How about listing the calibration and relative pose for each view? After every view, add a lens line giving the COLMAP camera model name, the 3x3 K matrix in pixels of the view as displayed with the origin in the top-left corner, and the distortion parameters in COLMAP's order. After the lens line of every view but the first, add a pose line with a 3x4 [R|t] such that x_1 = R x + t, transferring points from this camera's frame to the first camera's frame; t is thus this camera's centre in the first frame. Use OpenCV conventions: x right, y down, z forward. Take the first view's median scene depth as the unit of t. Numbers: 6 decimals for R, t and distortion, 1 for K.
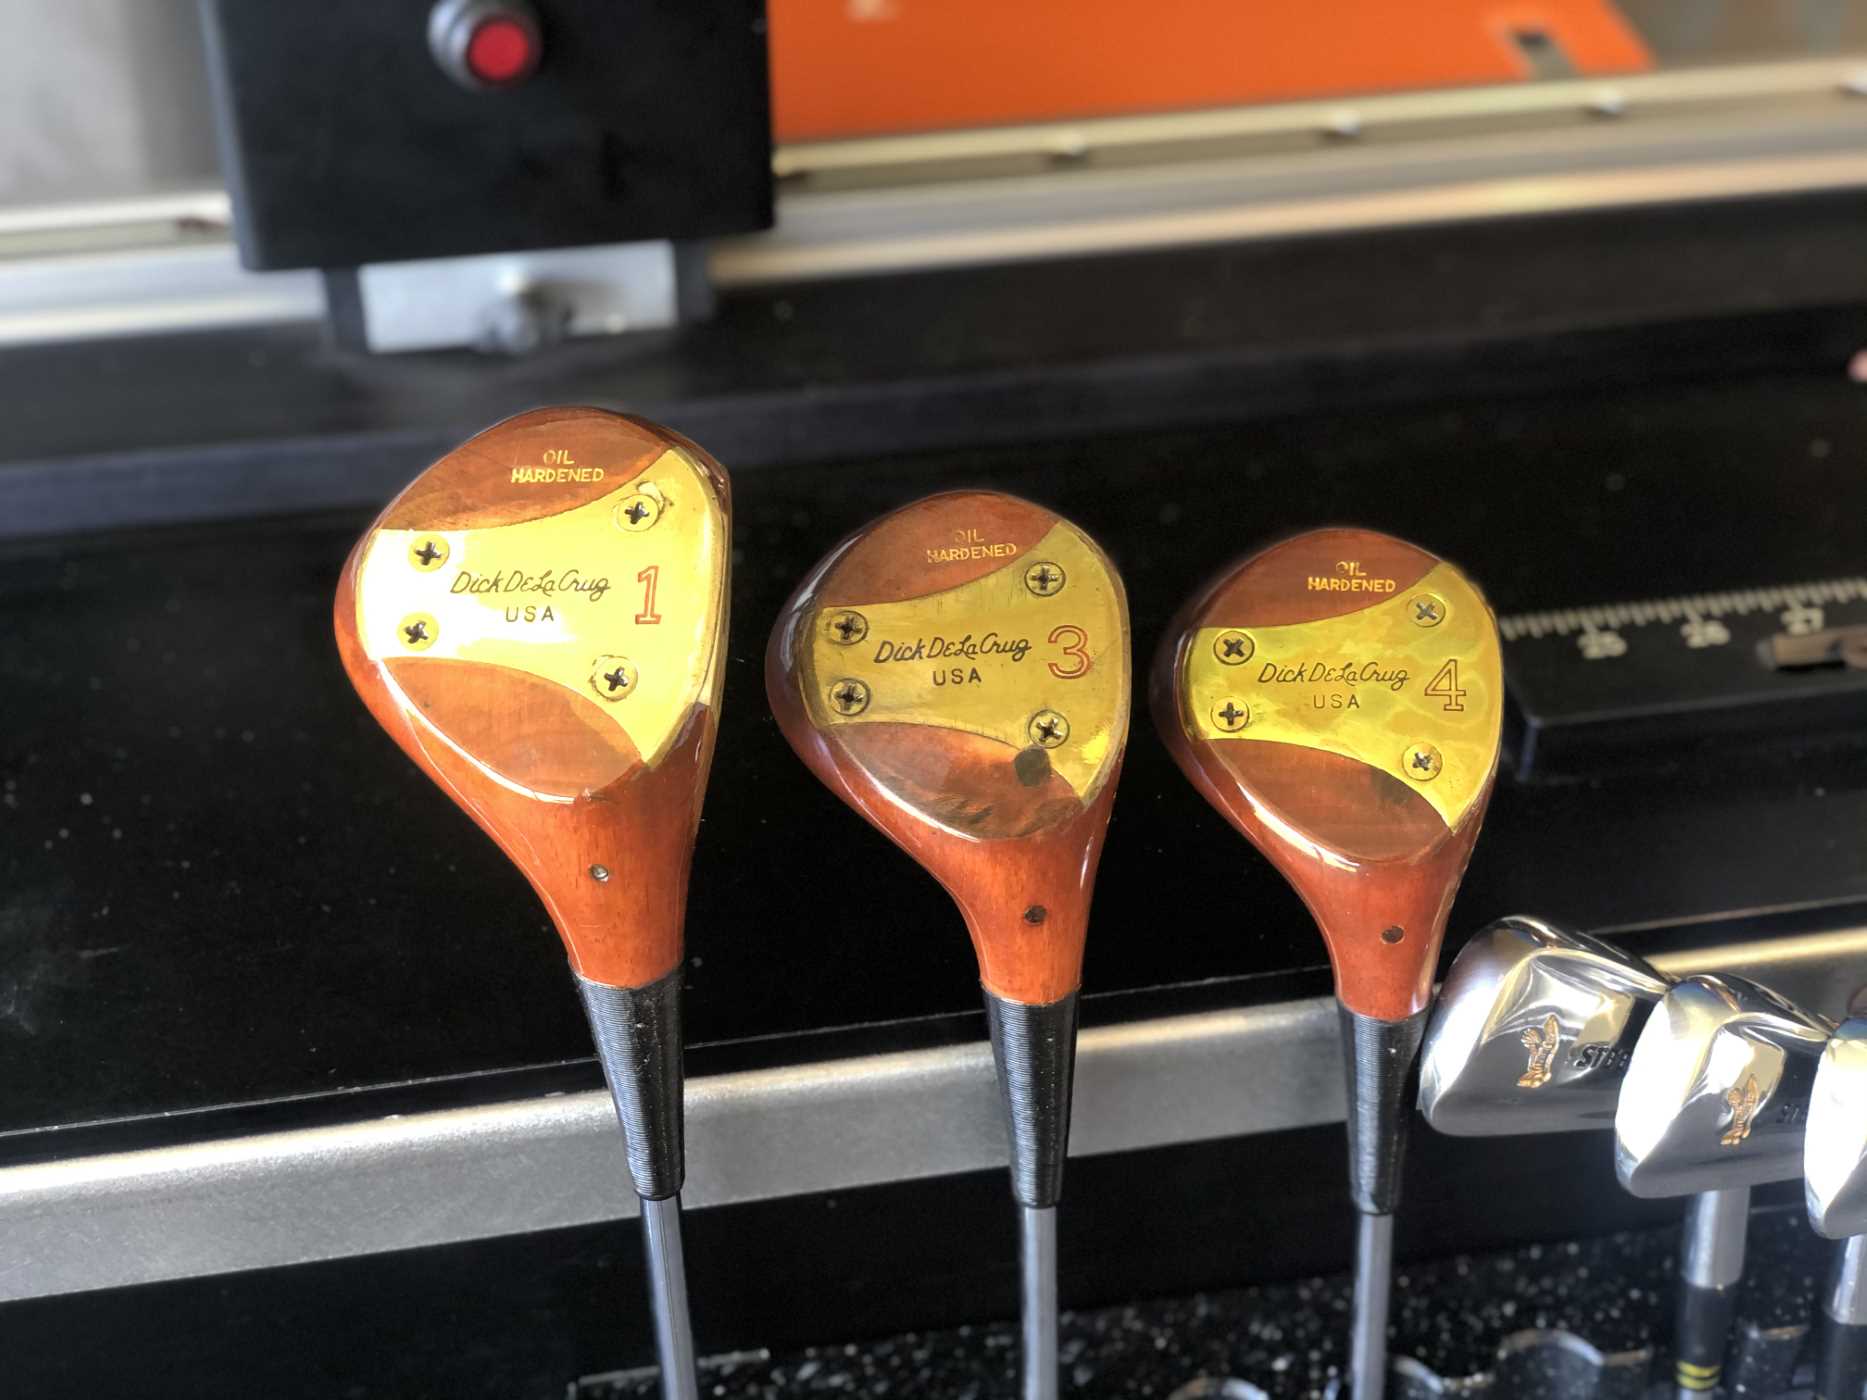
lens RADIAL K [[2792.4, 0, 933.5], [0, 2792.4, 700.0], [0, 0, 1]] dist [0.003720, -0.043190]
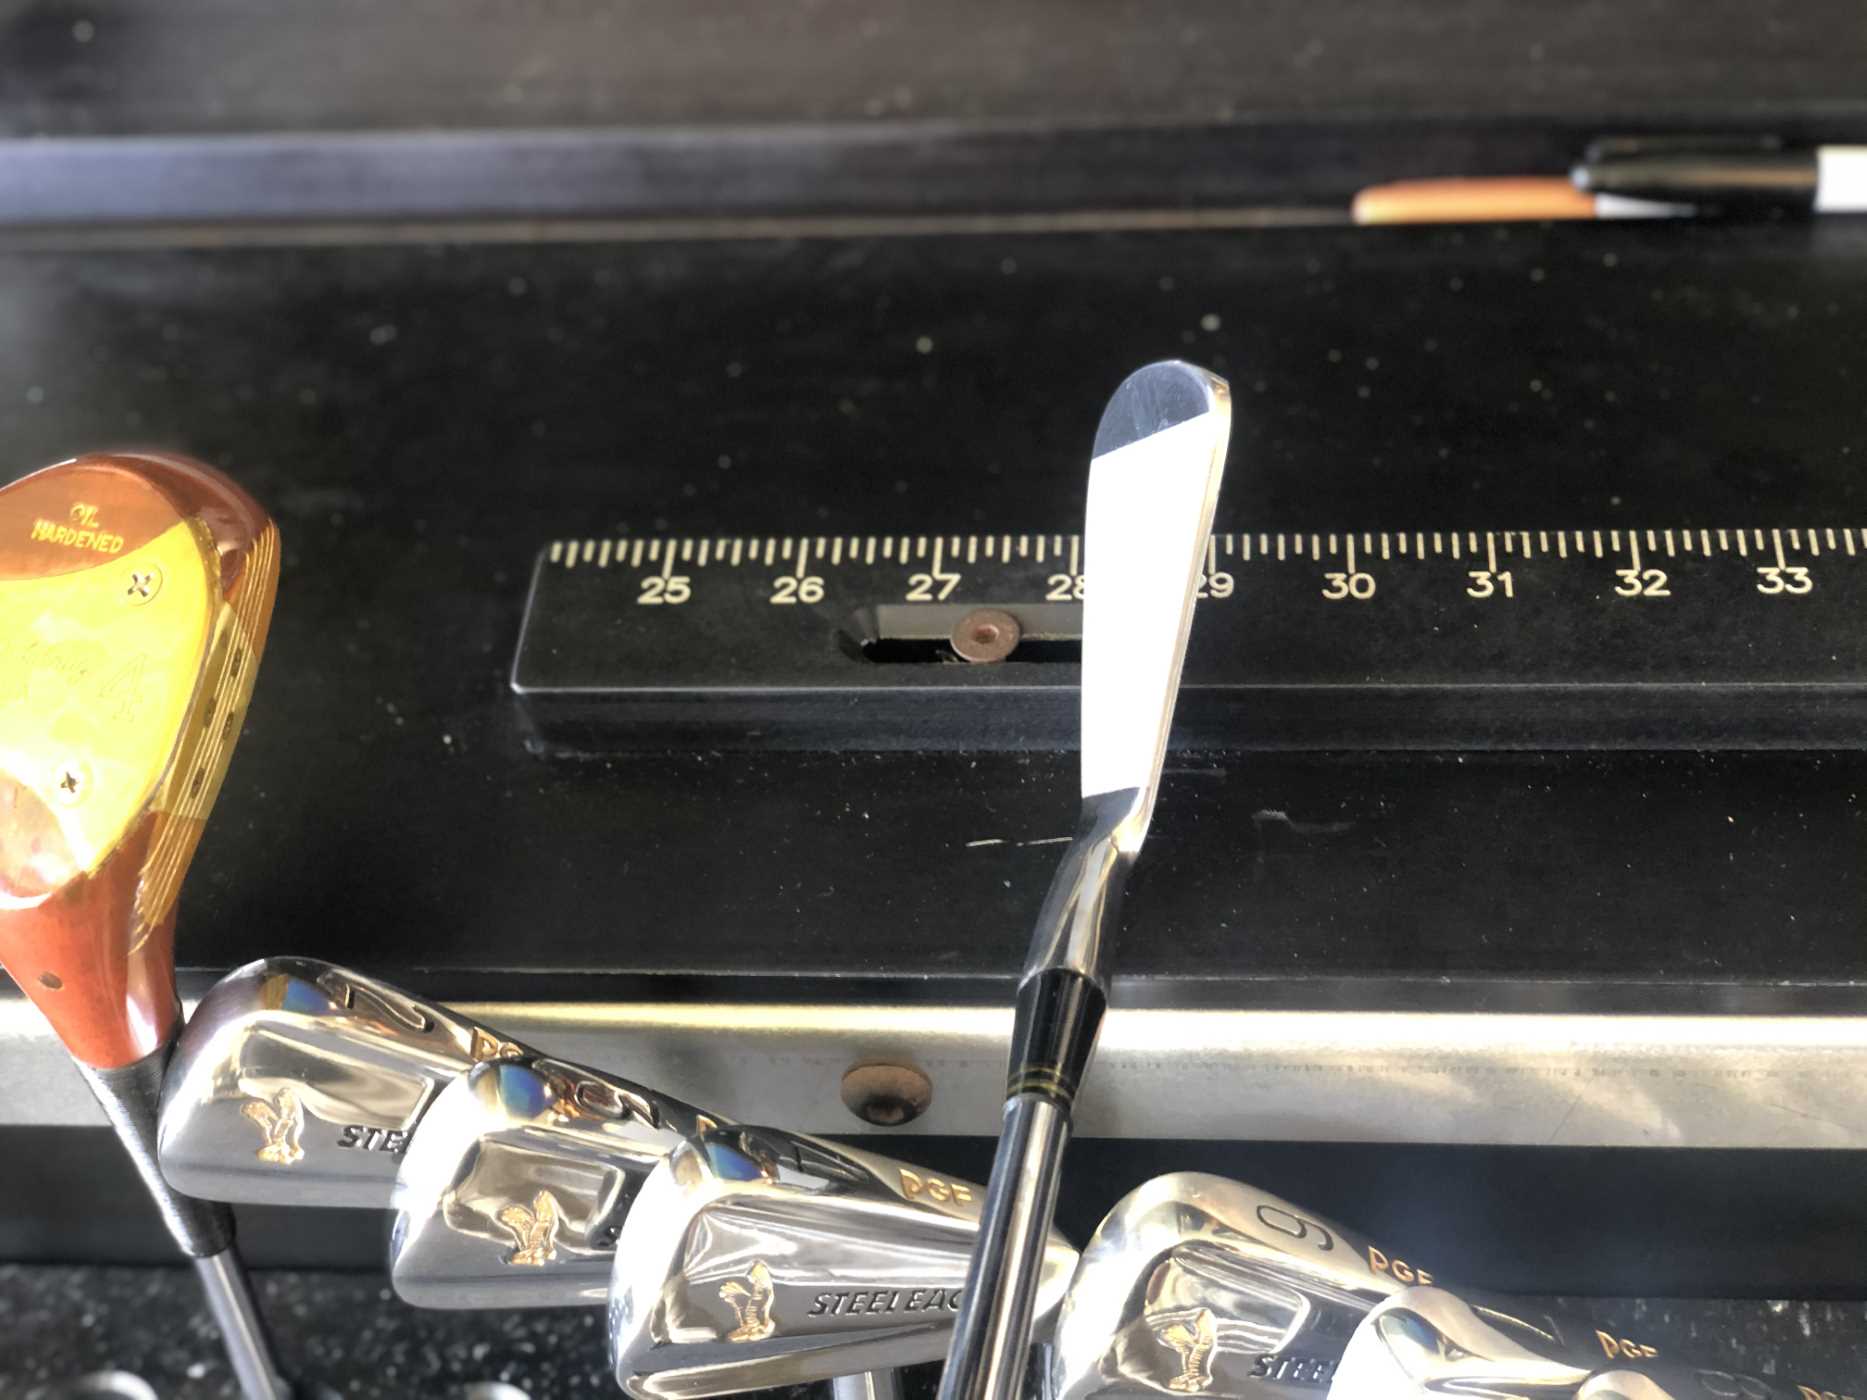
lens RADIAL K [[2792.4, 0, 933.5], [0, 2792.4, 700.0], [0, 0, 1]] dist [0.003720, -0.043190]
pose [[0.963662, 0.130599, -0.233021, 0.517995], [-0.087245, 0.978375, 0.187538, -0.149493], [0.252474, -0.160394, 0.954217, 0.258380]]
